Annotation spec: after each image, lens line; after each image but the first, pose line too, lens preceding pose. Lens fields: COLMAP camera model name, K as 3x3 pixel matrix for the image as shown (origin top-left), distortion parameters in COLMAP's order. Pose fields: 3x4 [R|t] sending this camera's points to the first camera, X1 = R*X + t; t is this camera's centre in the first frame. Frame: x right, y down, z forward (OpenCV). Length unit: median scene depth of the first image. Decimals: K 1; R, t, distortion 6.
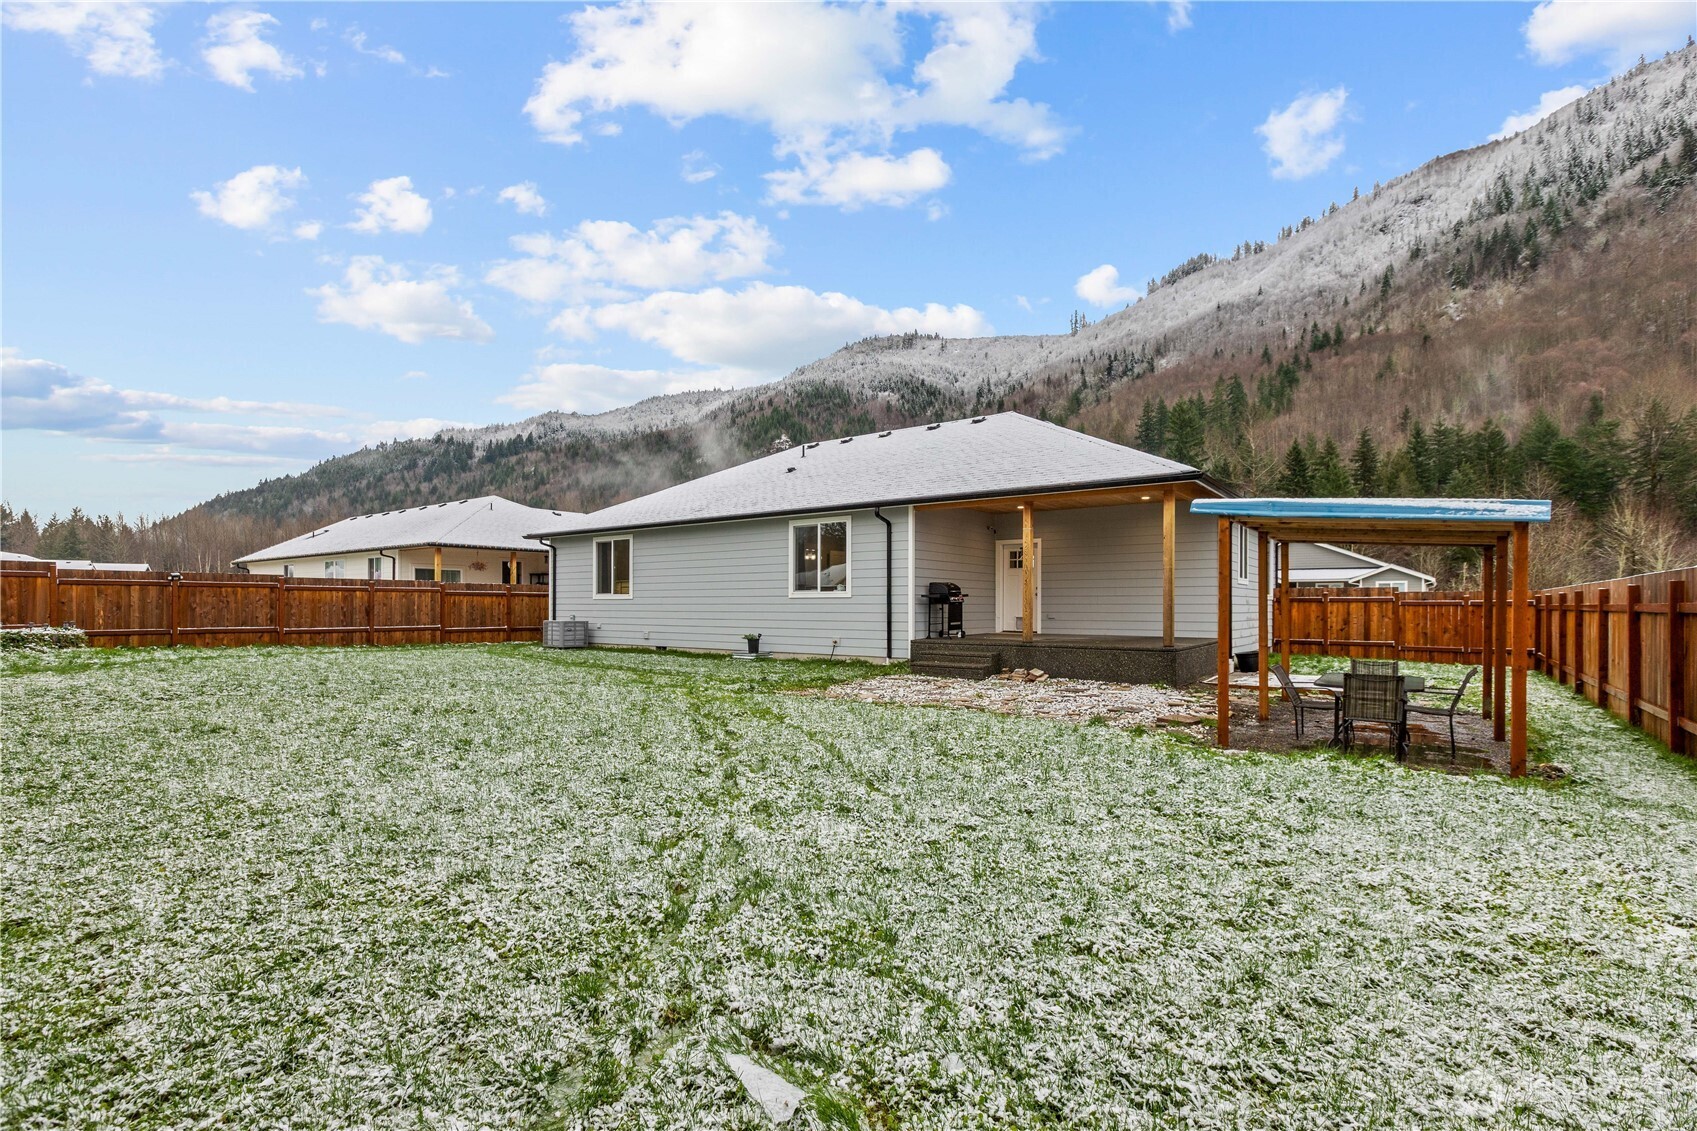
lens RADIAL K [[784.4, 0, 868.4], [0, 784.4, 602.2], [0, 0, 1]] dist [0.003244, -0.000282]
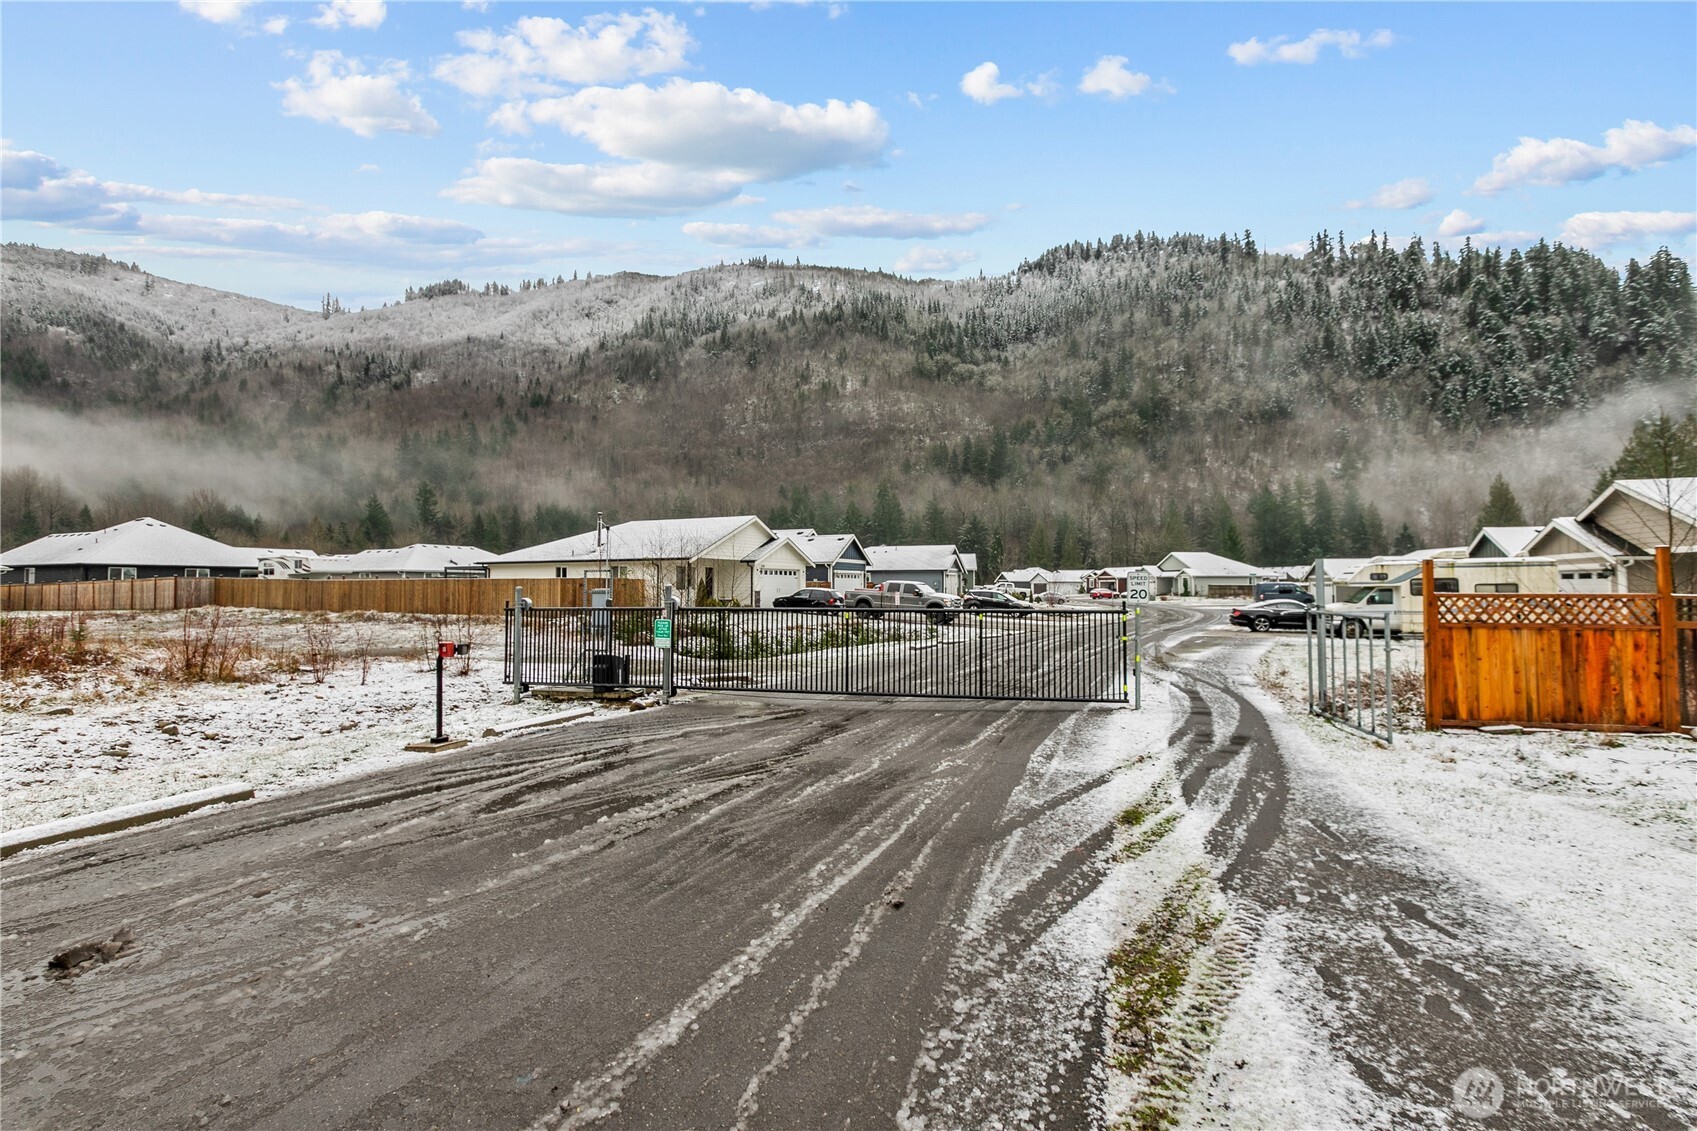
lens RADIAL K [[781.3, 0, 848.5], [0, 781.3, 565.5], [0, 0, 1]] dist [-0.002132, -0.000906]
pose [[0.650742, 0.015604, 0.759139, -0.112887], [0.000664, 0.999777, -0.021119, -0.001250], [-0.759299, 0.014248, 0.650586, -0.311264]]
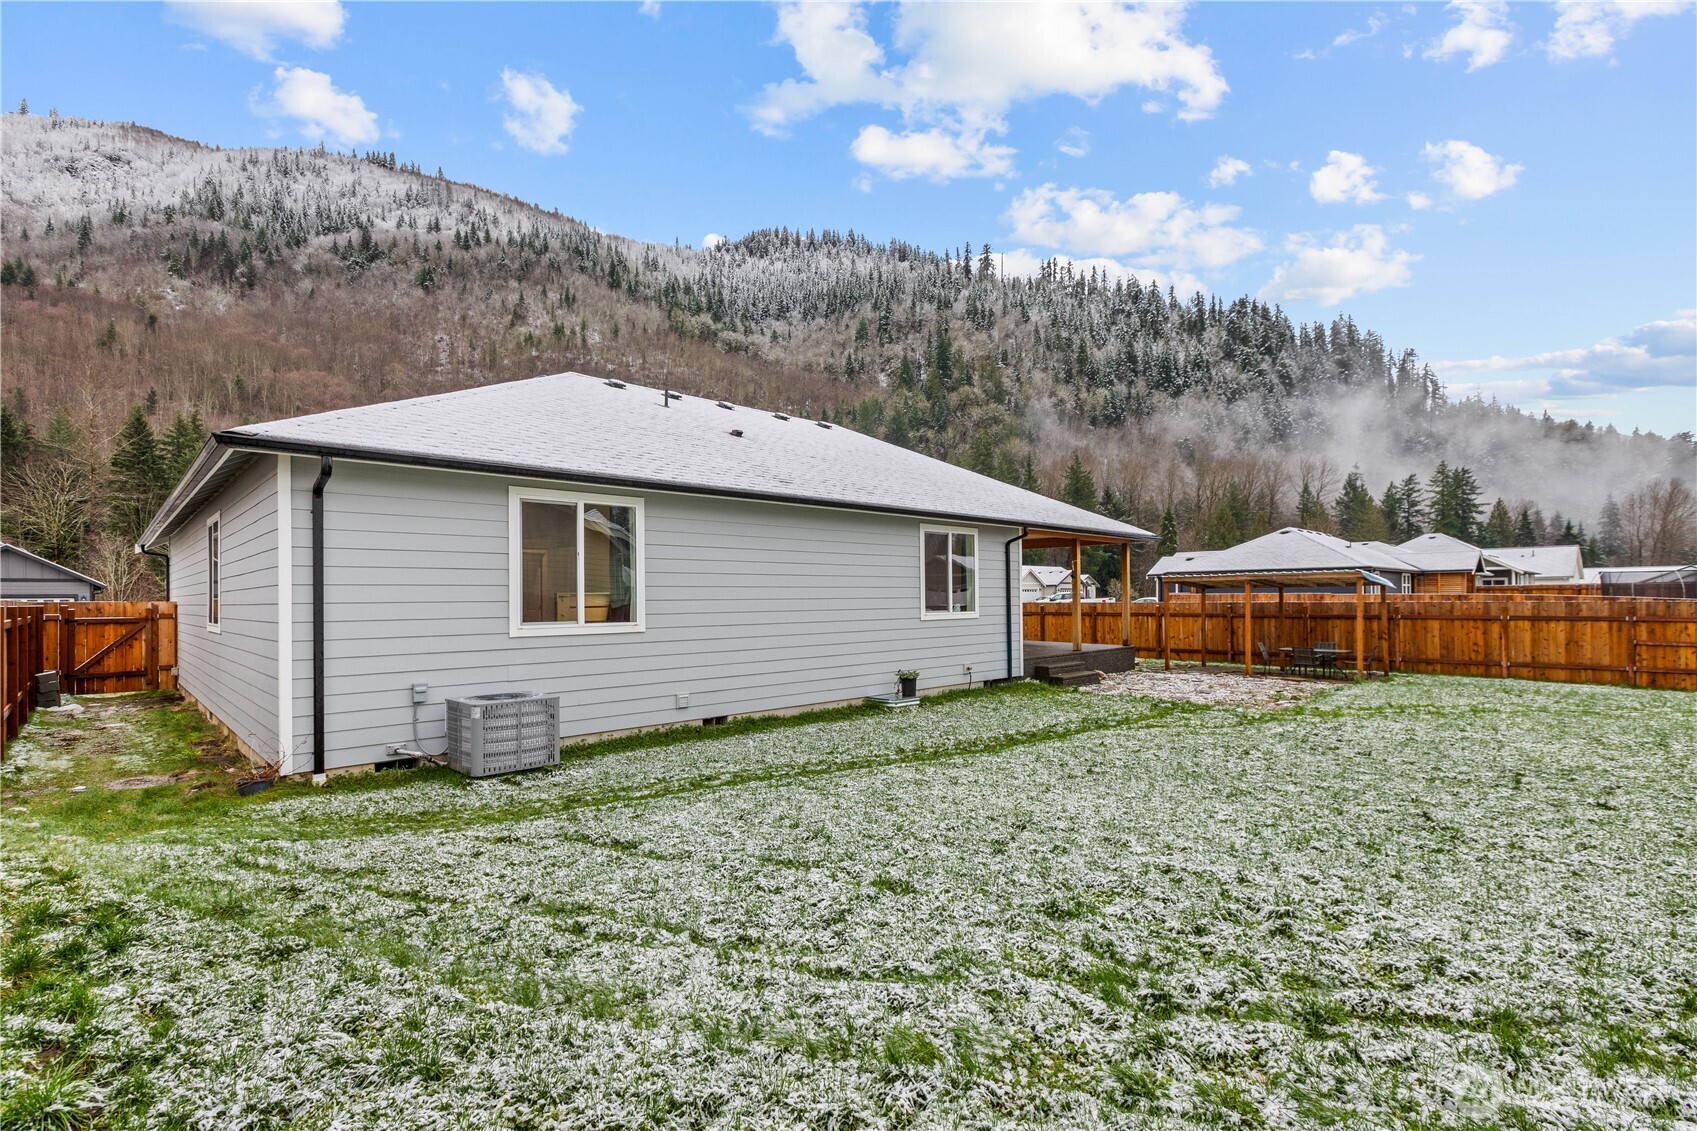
lens RADIAL K [[770.7, 0, 821.2], [0, 770.7, 599.0], [0, 0, 1]] dist [0.004137, -0.000772]
pose [[0.195466, -0.005809, 0.980693, -0.028577], [0.005763, 0.999972, 0.004775, -0.001019], [-0.980693, 0.004719, 0.195494, 0.030484]]
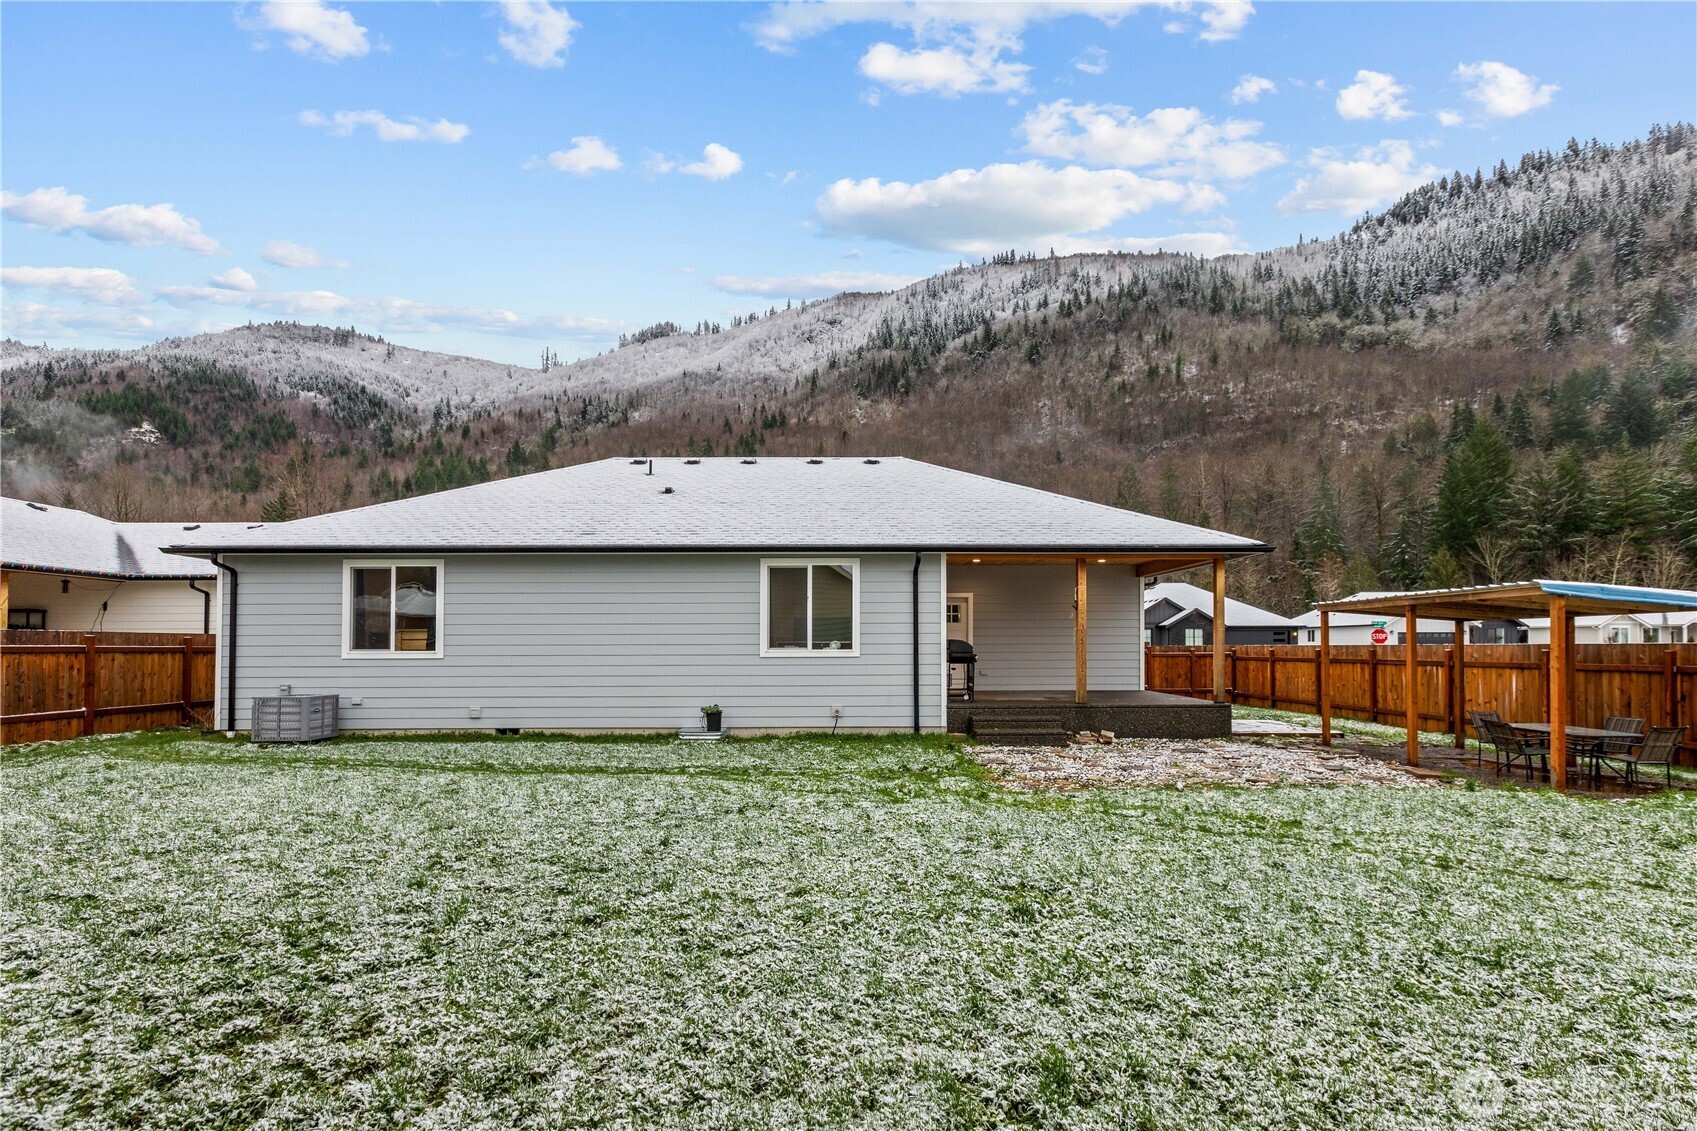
lens RADIAL K [[765.7, 0, 848.3], [0, 765.7, 636.7], [0, 0, 1]] dist [0.001810, 0.000945]
pose [[0.800826, 0.002242, 0.598893, -0.015769], [0.002423, 0.999973, -0.006983, -0.000664], [-0.598893, 0.007044, 0.800798, 0.010774]]
